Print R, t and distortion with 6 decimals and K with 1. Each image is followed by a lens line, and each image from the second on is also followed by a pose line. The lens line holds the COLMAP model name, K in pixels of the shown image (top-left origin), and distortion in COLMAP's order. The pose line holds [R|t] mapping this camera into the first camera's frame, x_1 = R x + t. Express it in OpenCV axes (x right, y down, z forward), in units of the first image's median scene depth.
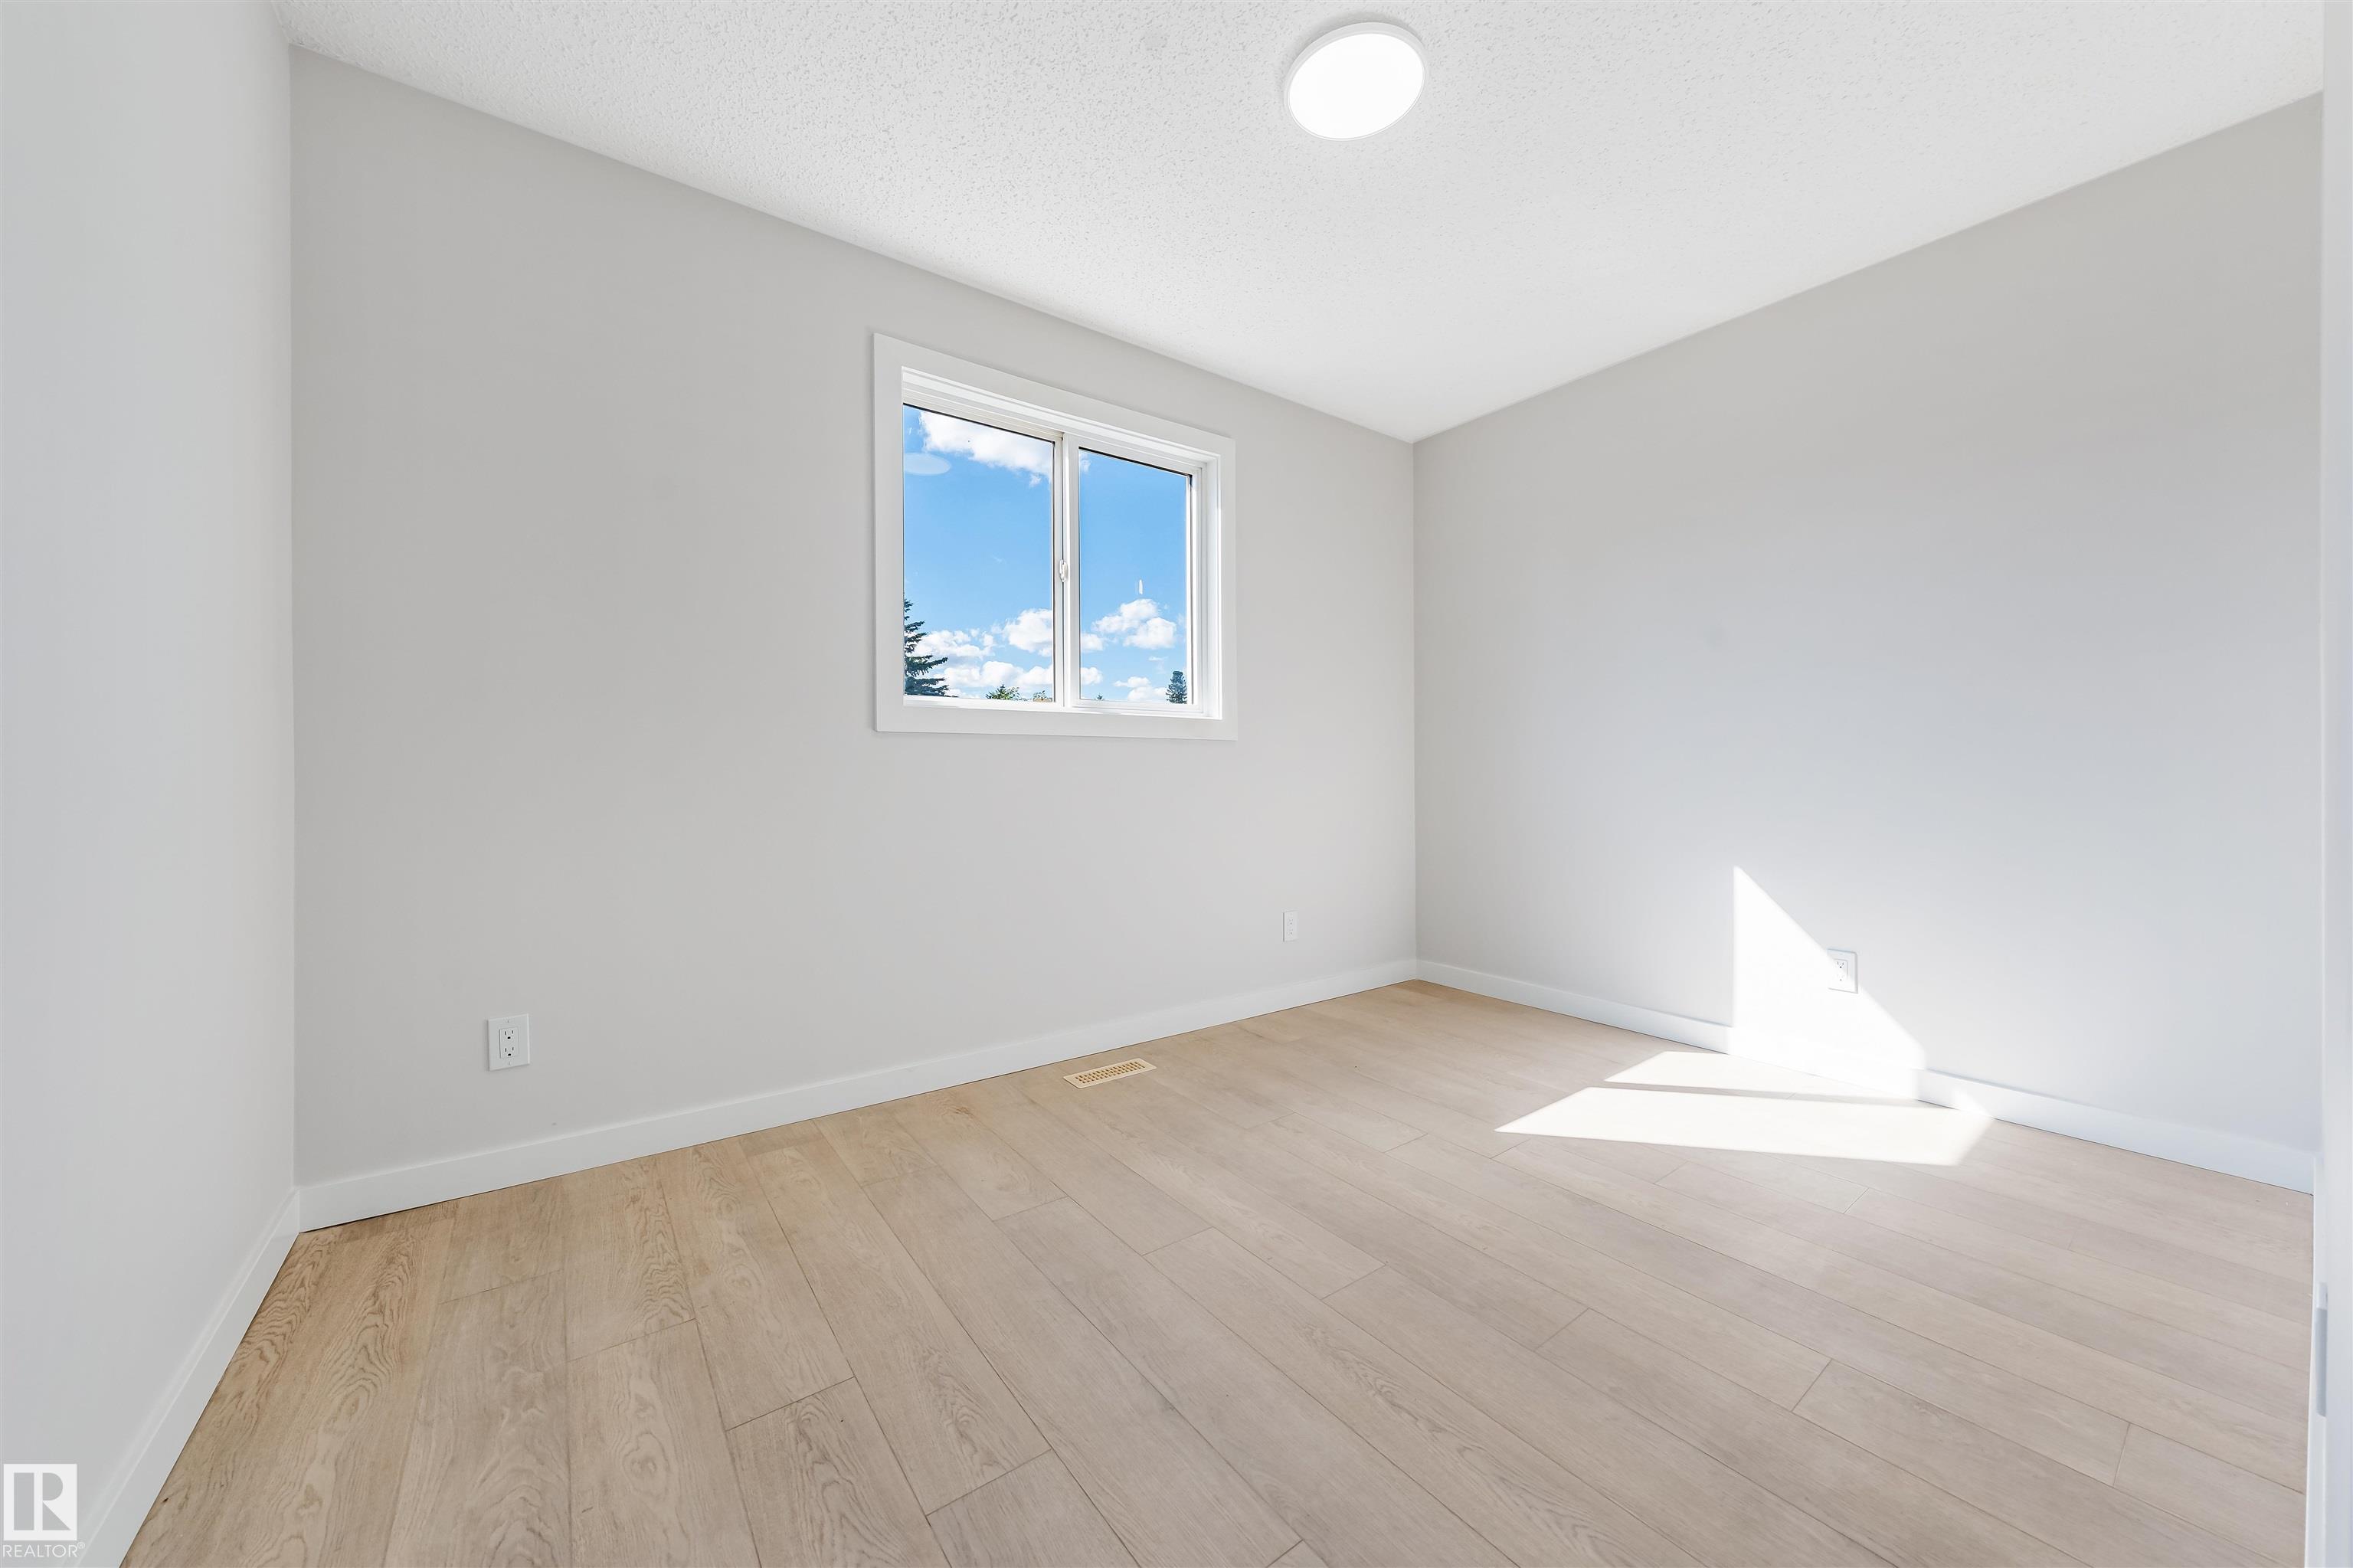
lens RADIAL K [[814.6, 0, 1163.9], [0, 814.6, 780.2], [0, 0, 1]] dist [-0.001379, -0.000218]
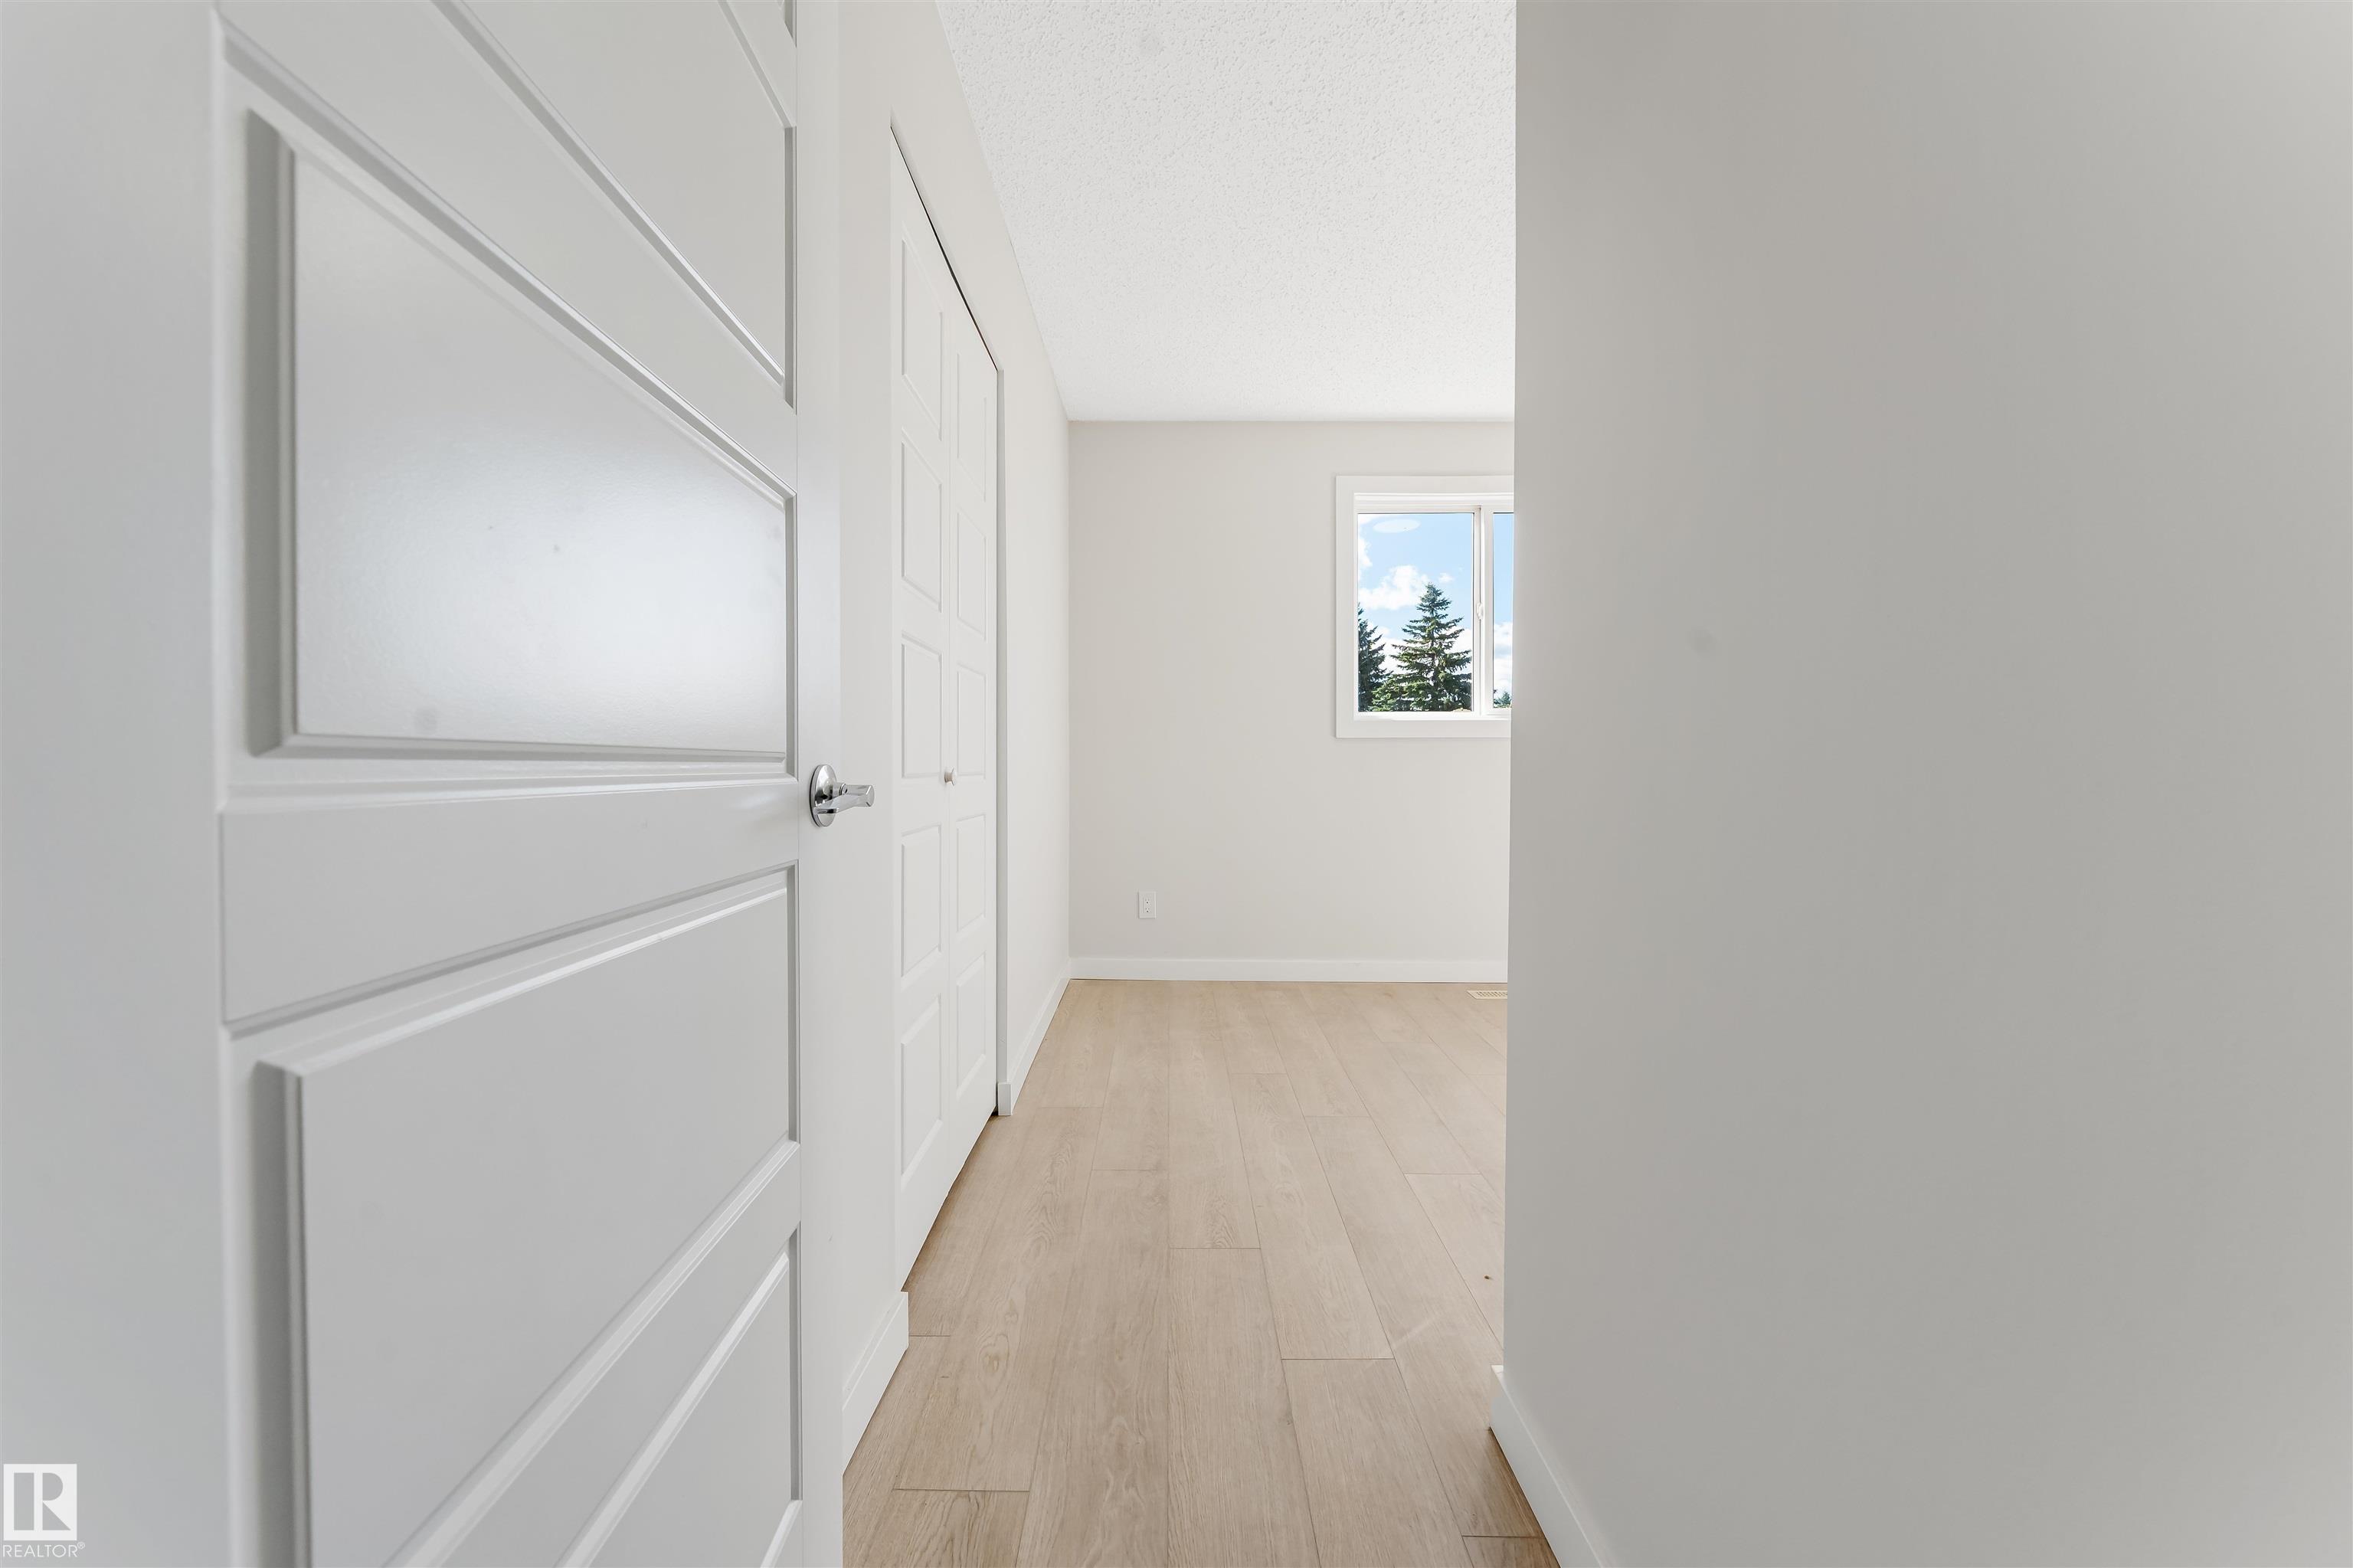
lens RADIAL K [[841.4, 0, 1173.5], [0, 841.4, 783.1], [0, 0, 1]] dist [-0.001524, -0.000102]
pose [[0.801317, 0.013171, -0.598094, 0.442158], [-0.006832, 0.999894, 0.012867, 0.009369], [0.598200, -0.006225, 0.801322, -0.571469]]
